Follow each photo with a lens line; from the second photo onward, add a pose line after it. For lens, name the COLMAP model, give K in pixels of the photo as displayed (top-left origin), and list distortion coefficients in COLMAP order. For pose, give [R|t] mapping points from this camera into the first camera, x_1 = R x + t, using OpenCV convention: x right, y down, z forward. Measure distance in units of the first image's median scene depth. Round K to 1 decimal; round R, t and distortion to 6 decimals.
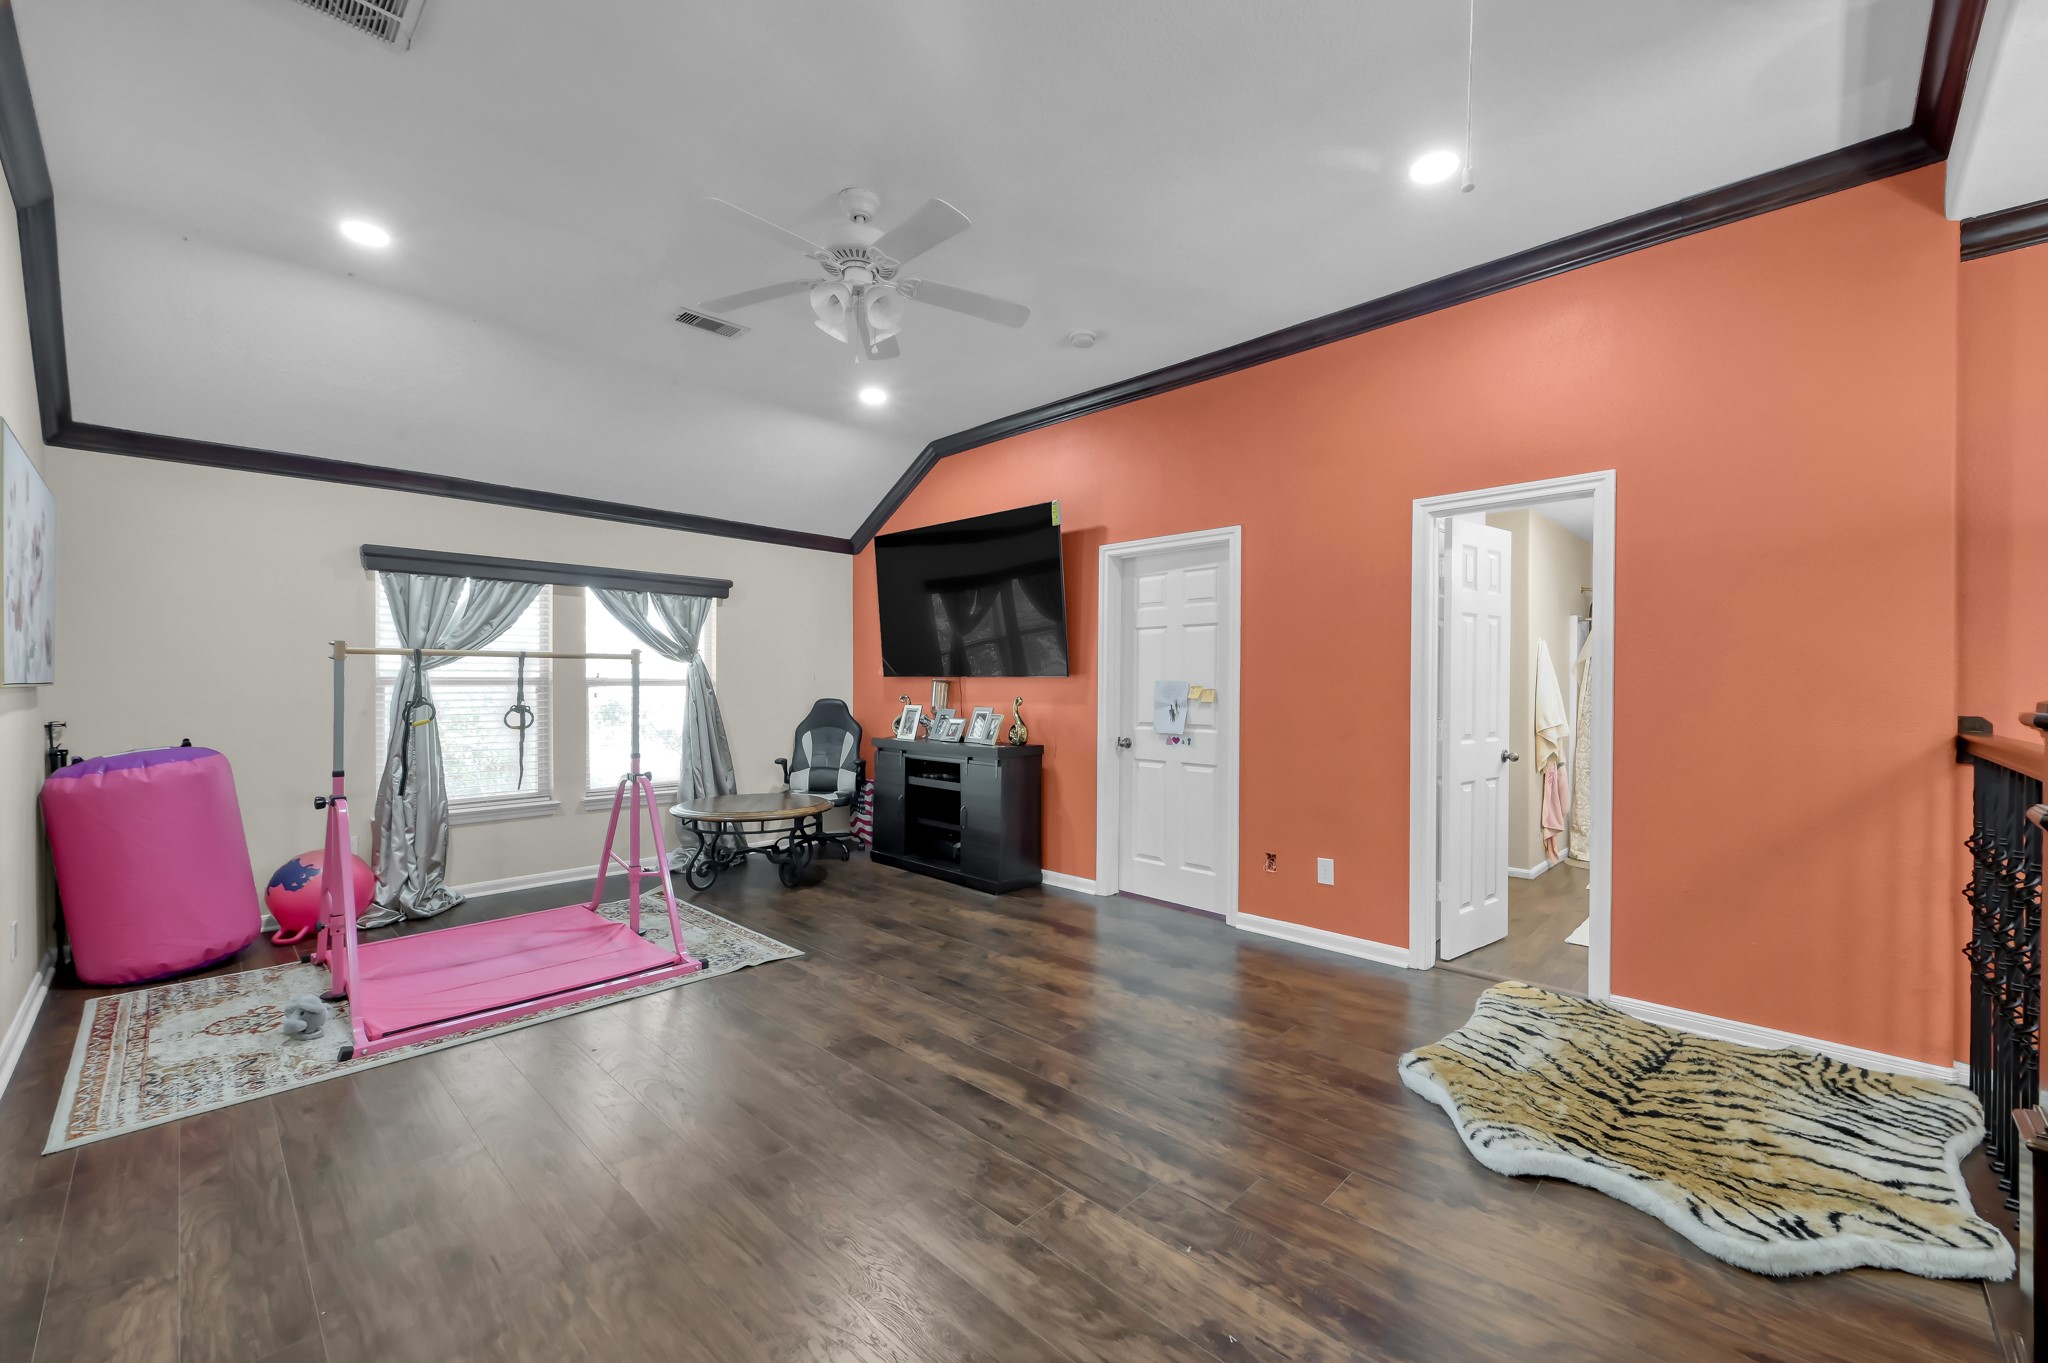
lens RADIAL K [[819.6, 0, 1024.5], [0, 819.6, 682.2], [0, 0, 1]] dist [-0.000899, 0.000927]
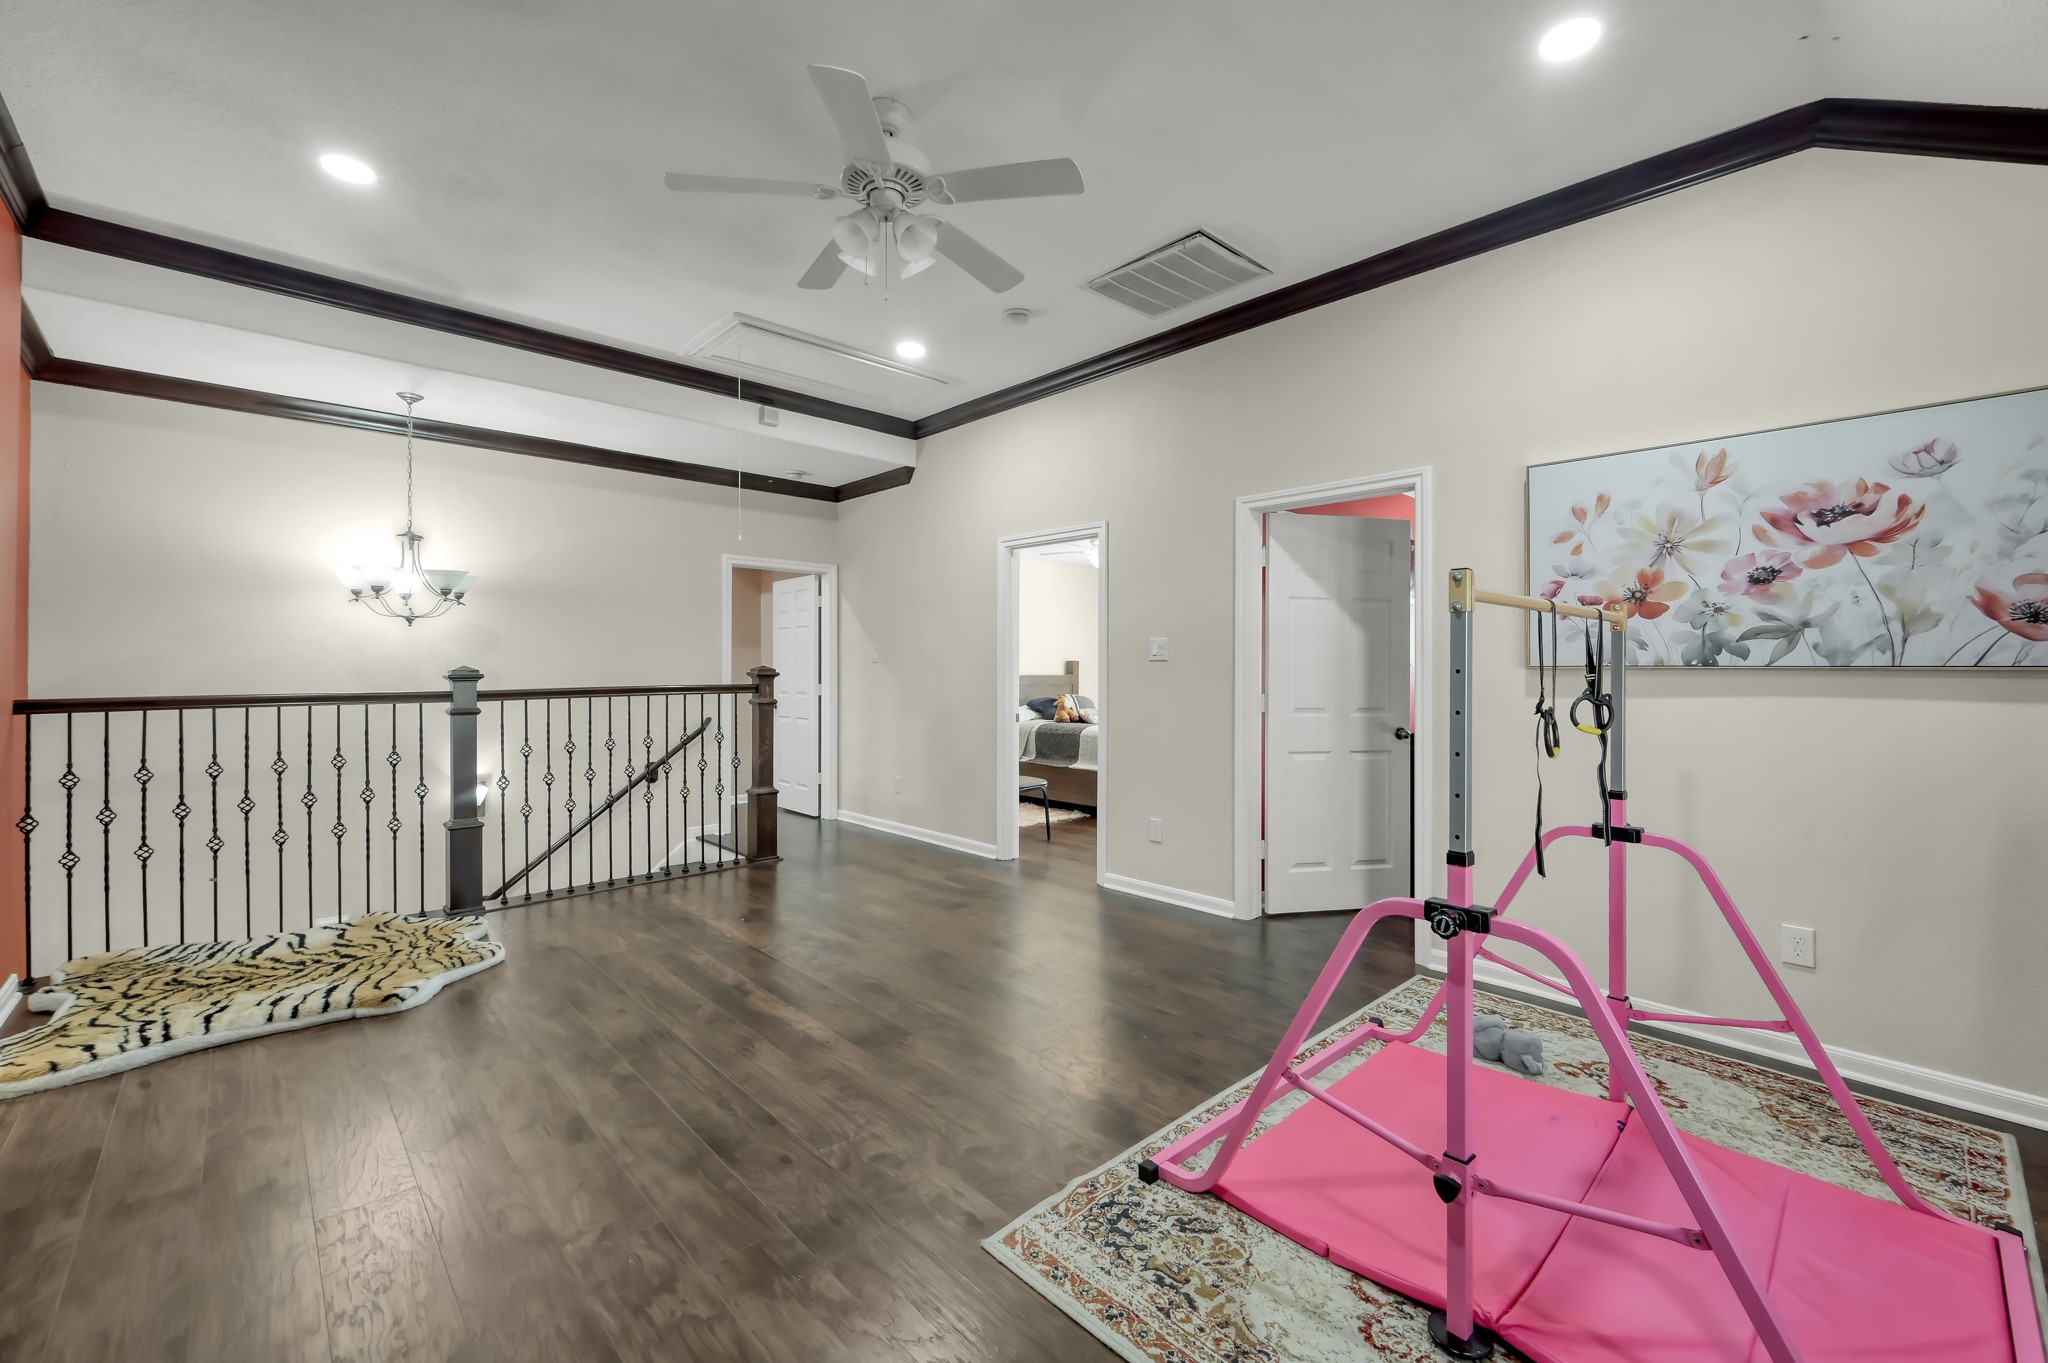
lens RADIAL K [[819.6, 0, 1022.5], [0, 819.6, 670.6], [0, 0, 1]] dist [-0.000899, 0.000927]
pose [[-0.998513, -0.000274, 0.054520, -0.400354], [0.000119, 0.999974, 0.007218, 0.003097], [-0.054520, 0.007214, -0.998487, 1.843856]]
